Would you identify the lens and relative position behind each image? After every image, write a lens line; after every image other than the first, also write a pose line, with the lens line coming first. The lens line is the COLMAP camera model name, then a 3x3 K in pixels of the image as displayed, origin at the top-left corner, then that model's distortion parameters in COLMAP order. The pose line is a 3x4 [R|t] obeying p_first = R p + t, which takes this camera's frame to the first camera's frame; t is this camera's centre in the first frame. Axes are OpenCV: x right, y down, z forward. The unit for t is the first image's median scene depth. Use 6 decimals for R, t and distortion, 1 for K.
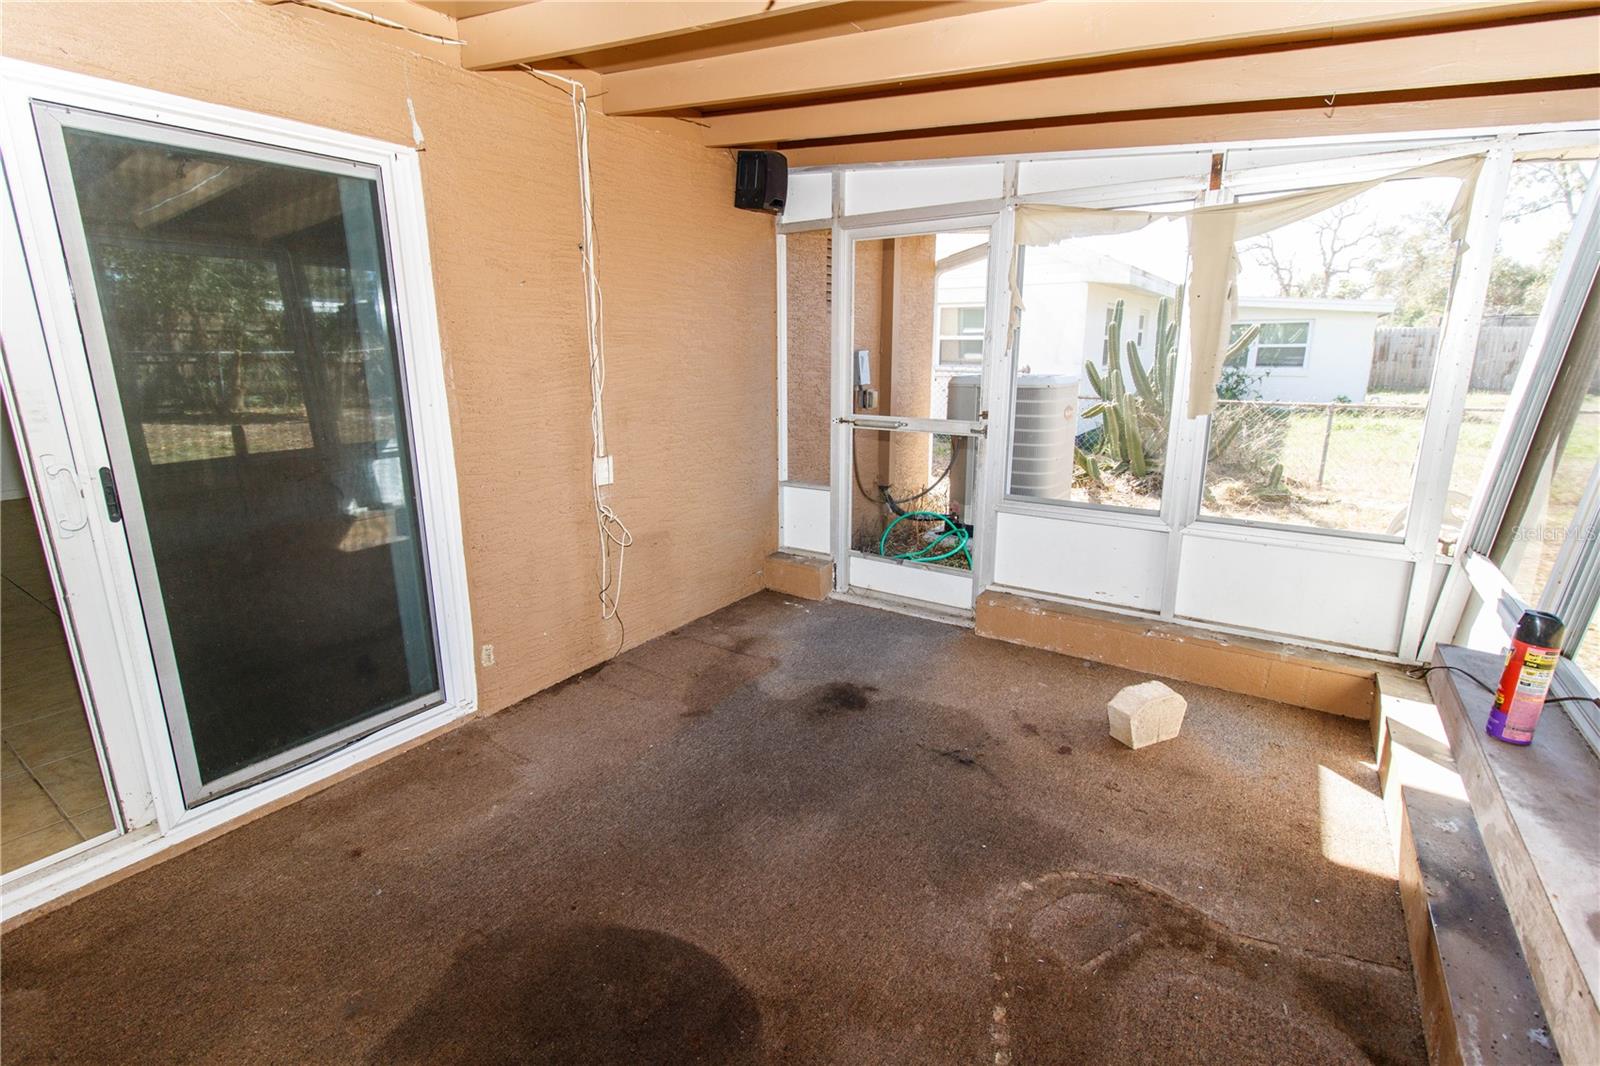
lens RADIAL K [[735.3, 0, 794.6], [0, 735.3, 518.9], [0, 0, 1]] dist [0.002439, 0.000659]
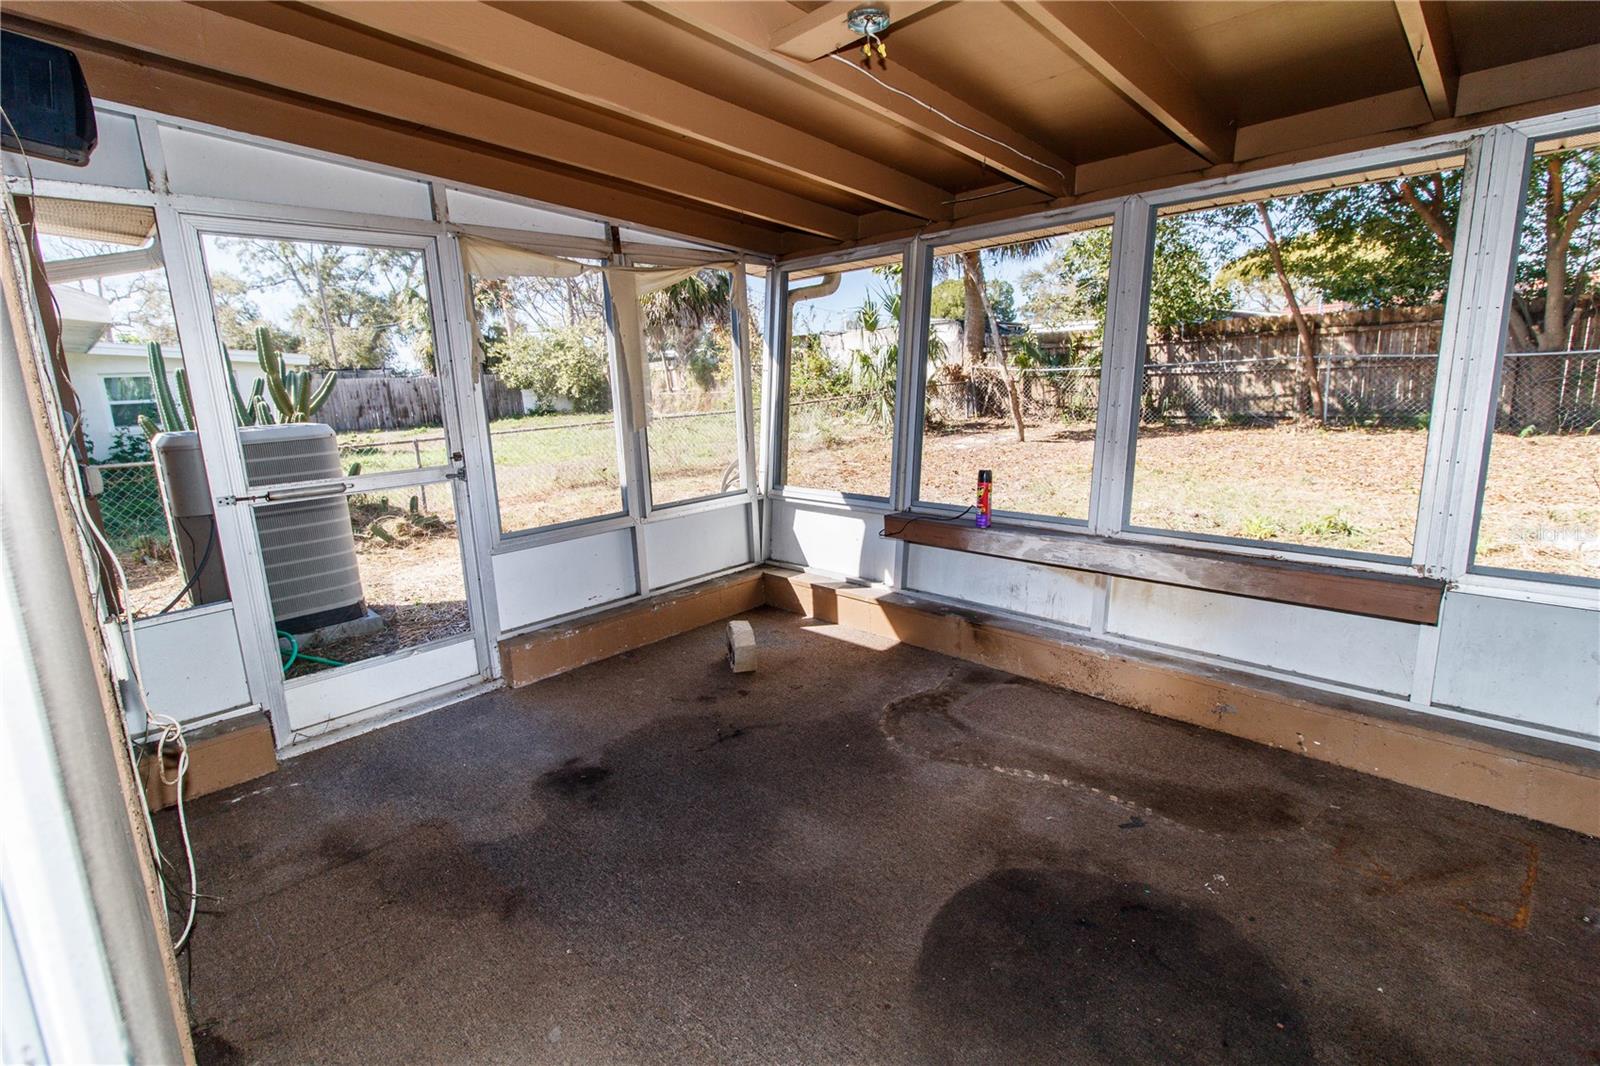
lens RADIAL K [[735.3, 0, 794.6], [0, 735.3, 518.9], [0, 0, 1]] dist [0.002439, 0.000659]
pose [[0.182883, -0.194541, 0.963695, -1.064953], [0.265410, 0.953601, 0.142136, -0.167734], [-0.946631, 0.229780, 0.226031, 0.799745]]
